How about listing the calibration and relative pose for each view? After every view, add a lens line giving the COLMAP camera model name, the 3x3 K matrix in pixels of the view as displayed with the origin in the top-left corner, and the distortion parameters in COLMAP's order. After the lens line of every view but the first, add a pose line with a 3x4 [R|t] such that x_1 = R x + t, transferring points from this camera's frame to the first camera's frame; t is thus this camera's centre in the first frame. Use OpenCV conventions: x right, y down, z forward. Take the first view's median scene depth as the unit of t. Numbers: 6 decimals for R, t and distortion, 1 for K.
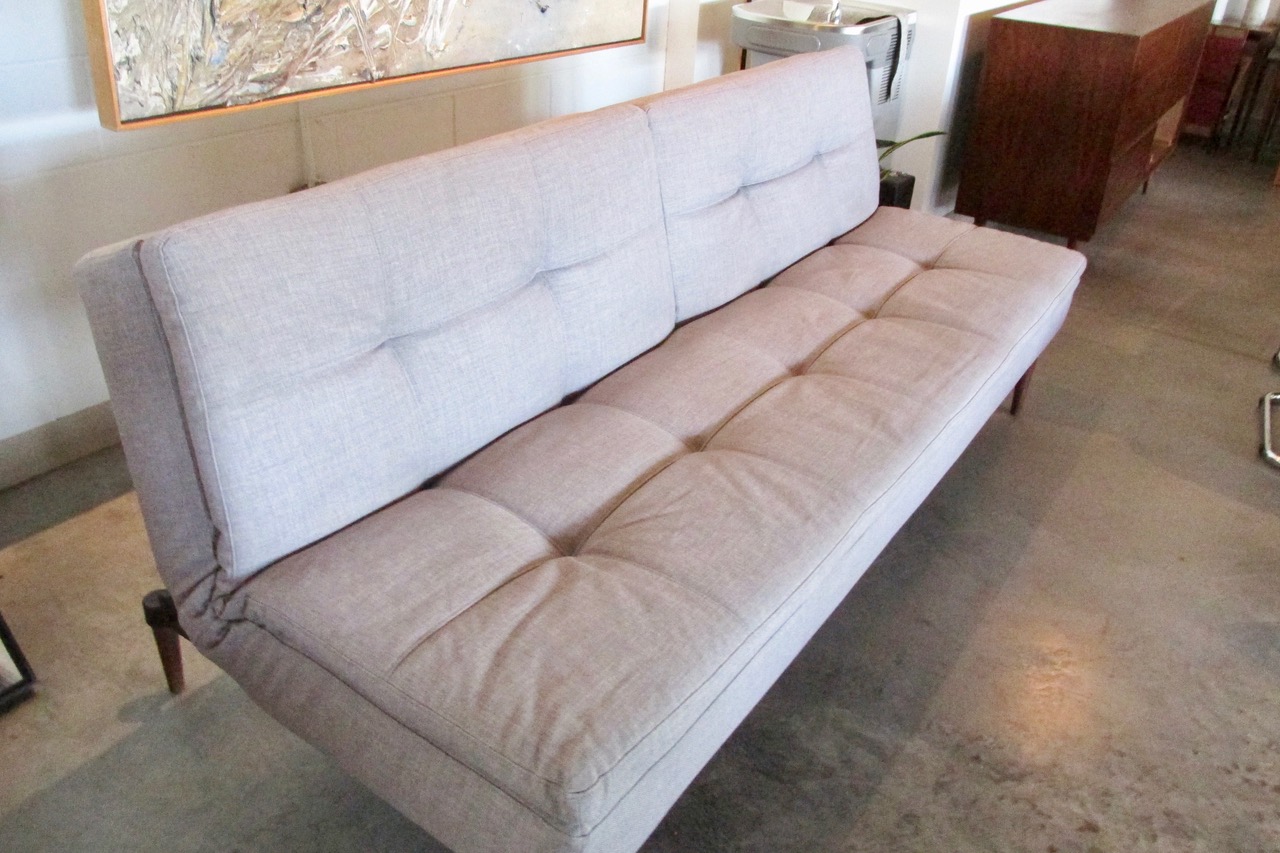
lens RADIAL K [[1067.4, 0, 629.2], [0, 1067.4, 429.6], [0, 0, 1]] dist [-0.003389, -0.009042]
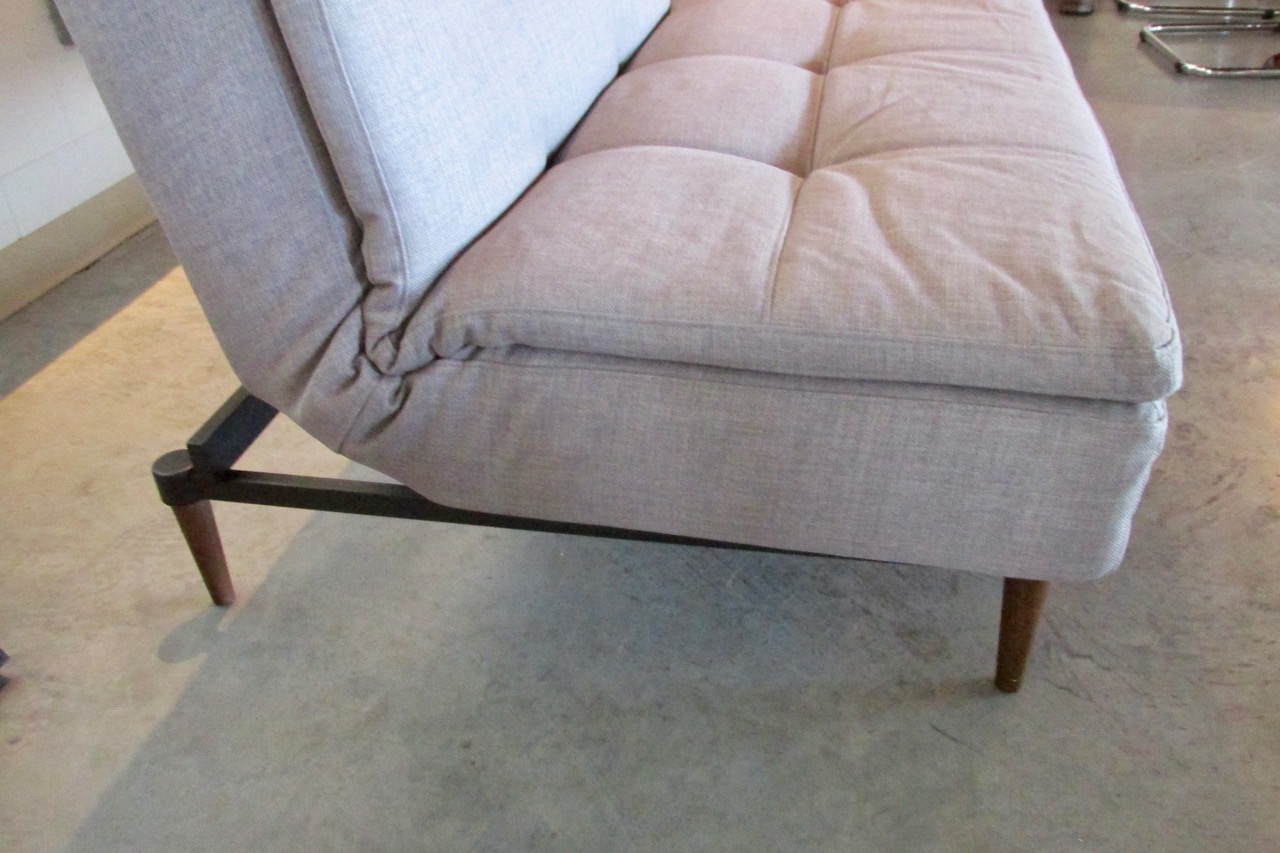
lens RADIAL K [[1067.4, 0, 628.3], [0, 1067.4, 424.4], [0, 0, 1]] dist [-0.003389, -0.009042]
pose [[0.918932, -0.296384, 0.260232, -0.430817], [0.279605, 0.954874, 0.100183, 0.183159], [-0.278182, -0.019299, 0.960335, 0.370700]]
